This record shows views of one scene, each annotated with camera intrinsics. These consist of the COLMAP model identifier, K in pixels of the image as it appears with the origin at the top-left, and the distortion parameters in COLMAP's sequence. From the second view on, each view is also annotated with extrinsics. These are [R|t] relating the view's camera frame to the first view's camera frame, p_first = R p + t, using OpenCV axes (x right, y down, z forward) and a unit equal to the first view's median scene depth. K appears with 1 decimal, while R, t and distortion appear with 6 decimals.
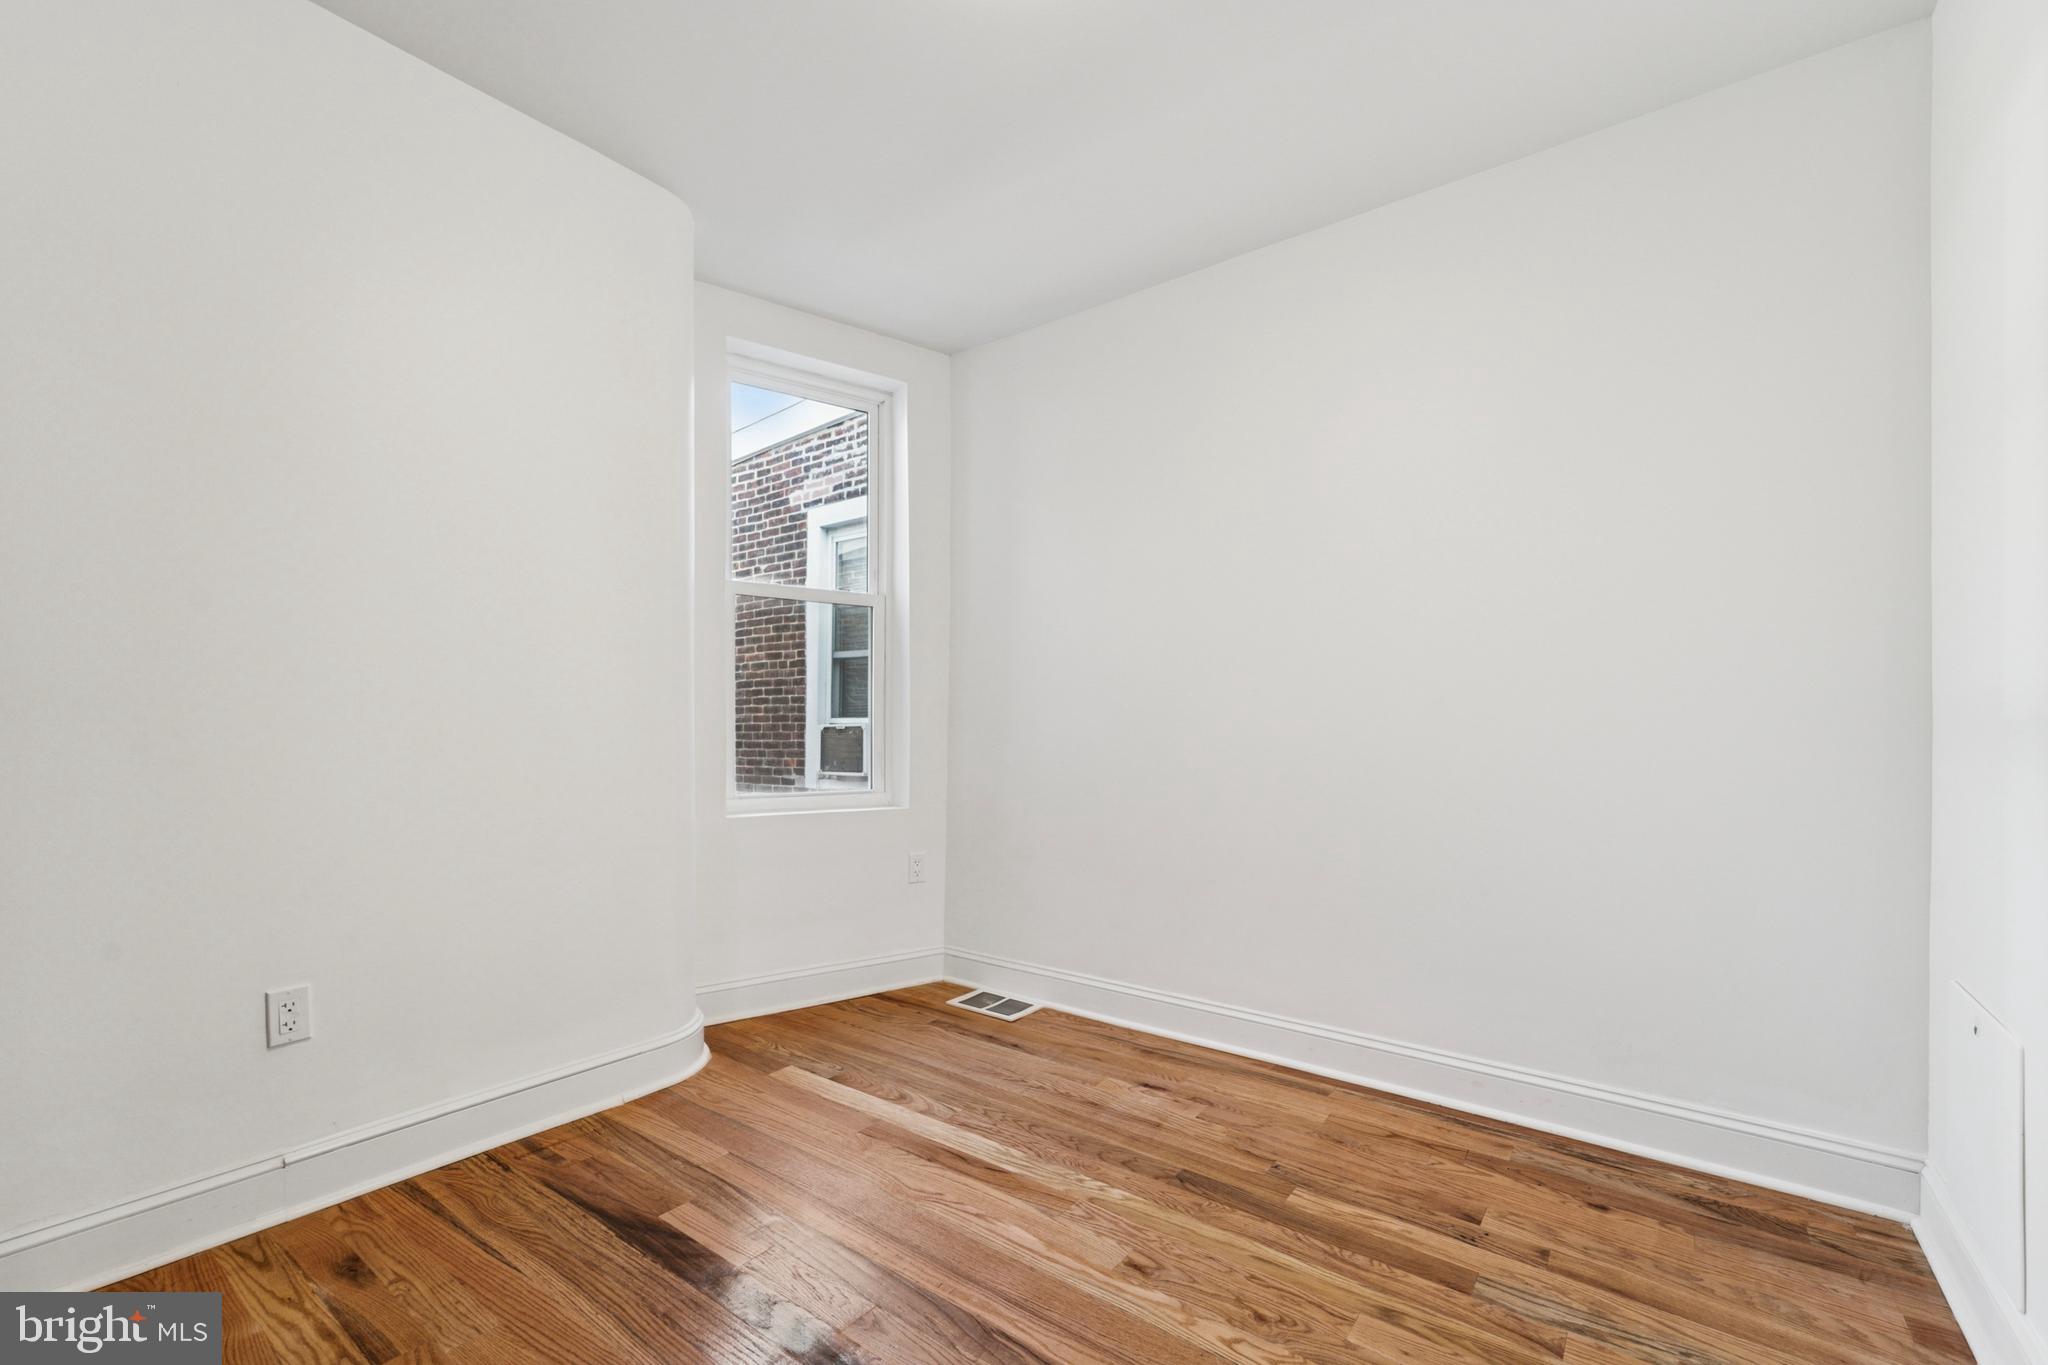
lens RADIAL K [[830.0, 0, 1034.7], [0, 830.0, 725.0], [0, 0, 1]] dist [0.001103, -0.001442]
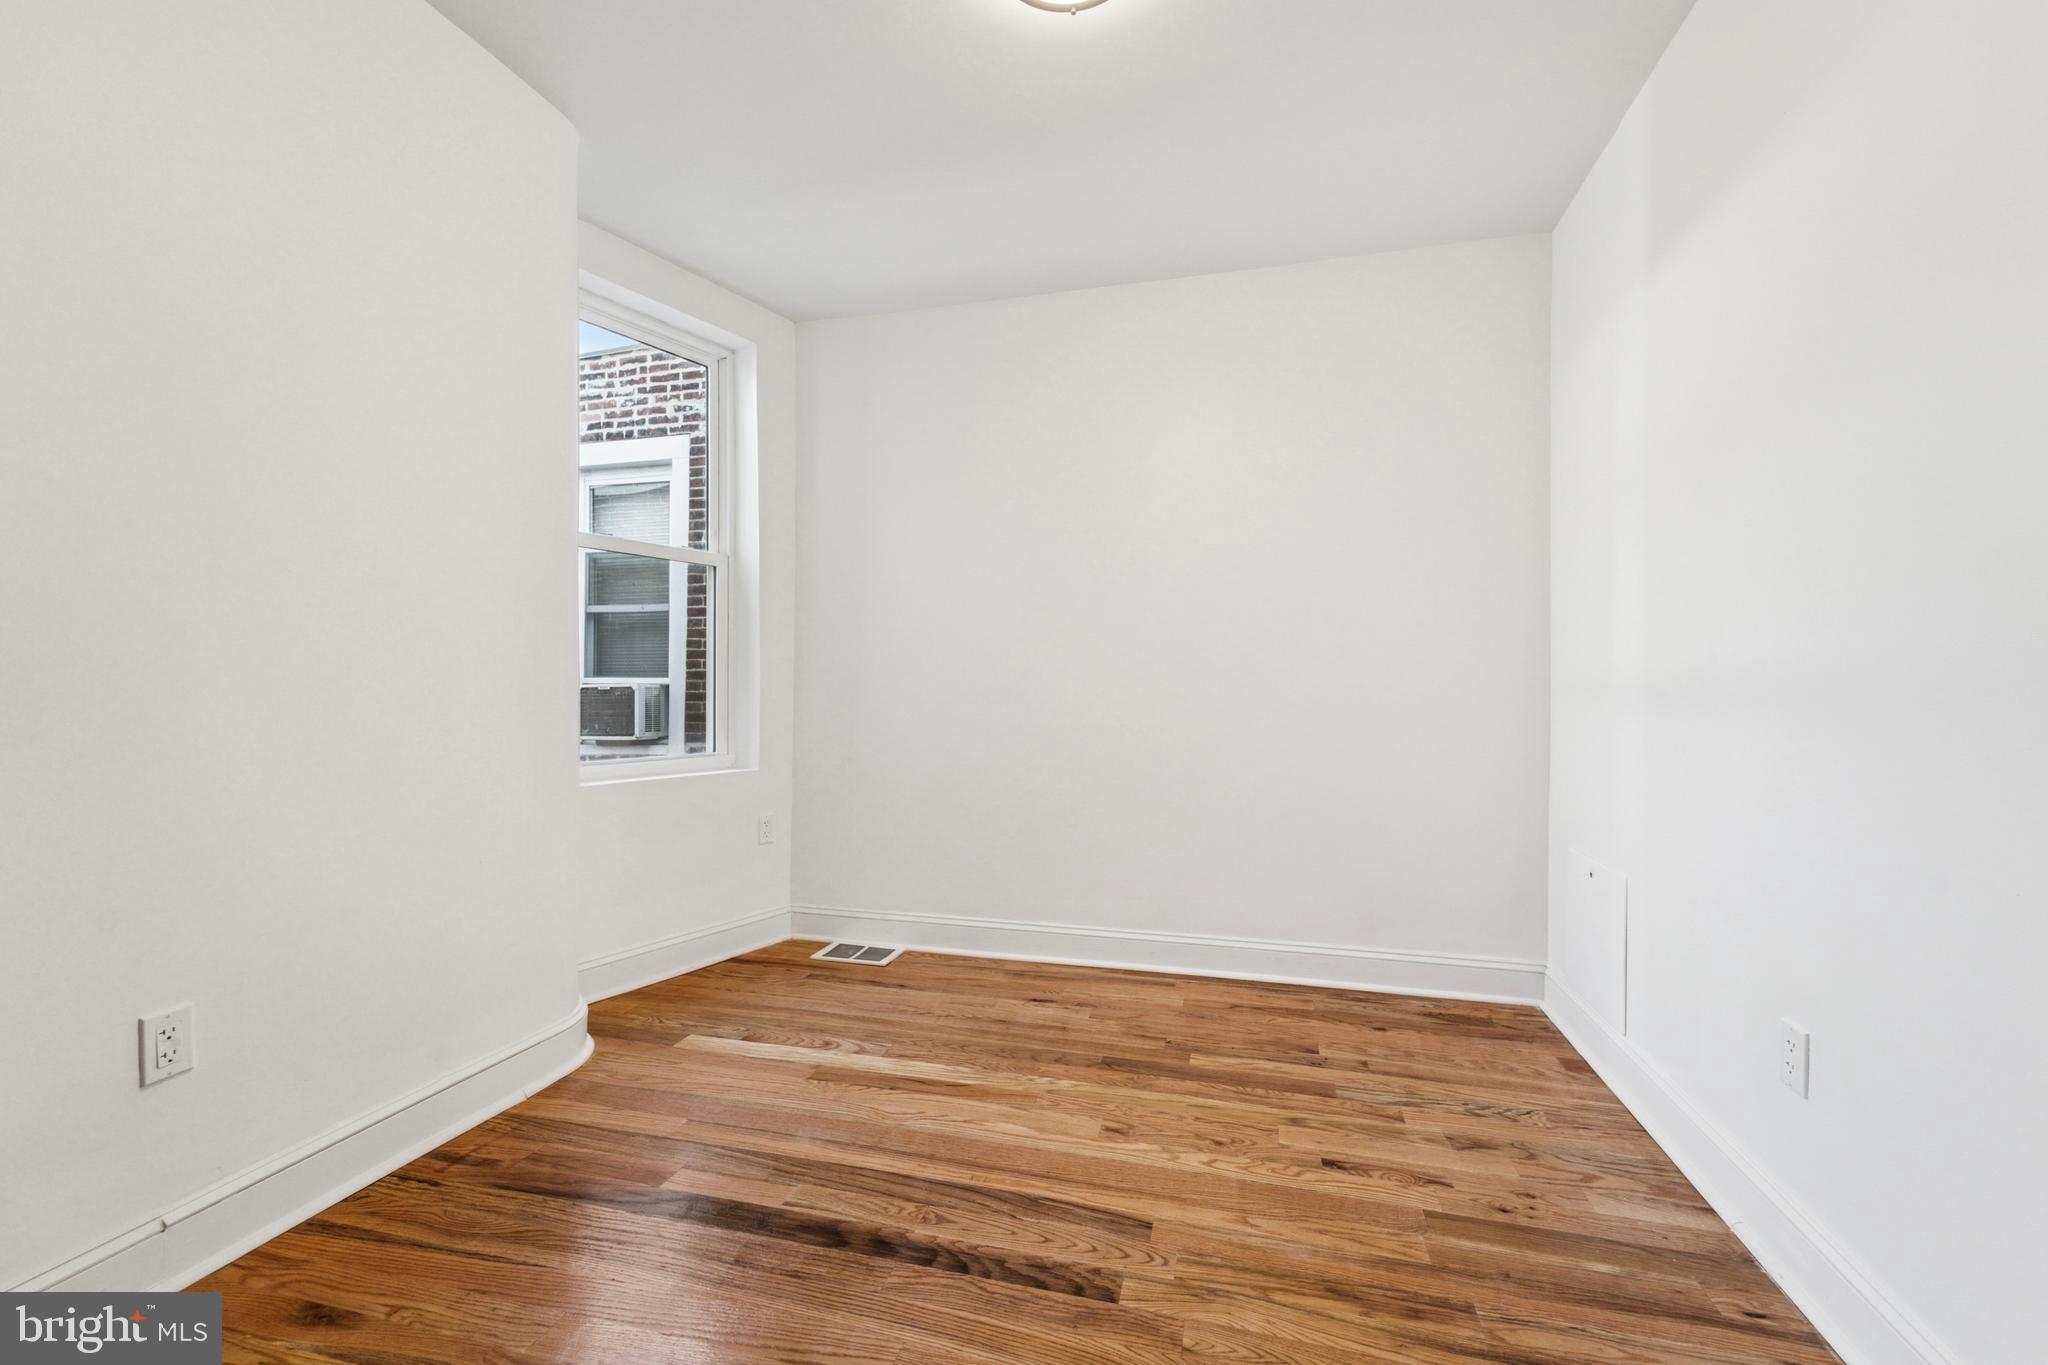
lens RADIAL K [[830.0, 0, 1013.5], [0, 830.0, 680.6], [0, 0, 1]] dist [0.001103, -0.001442]
pose [[0.925183, 0.003071, 0.379509, -0.394008], [-0.001689, 0.999991, -0.003975, -0.005555], [-0.379518, 0.003037, 0.925179, -0.065482]]
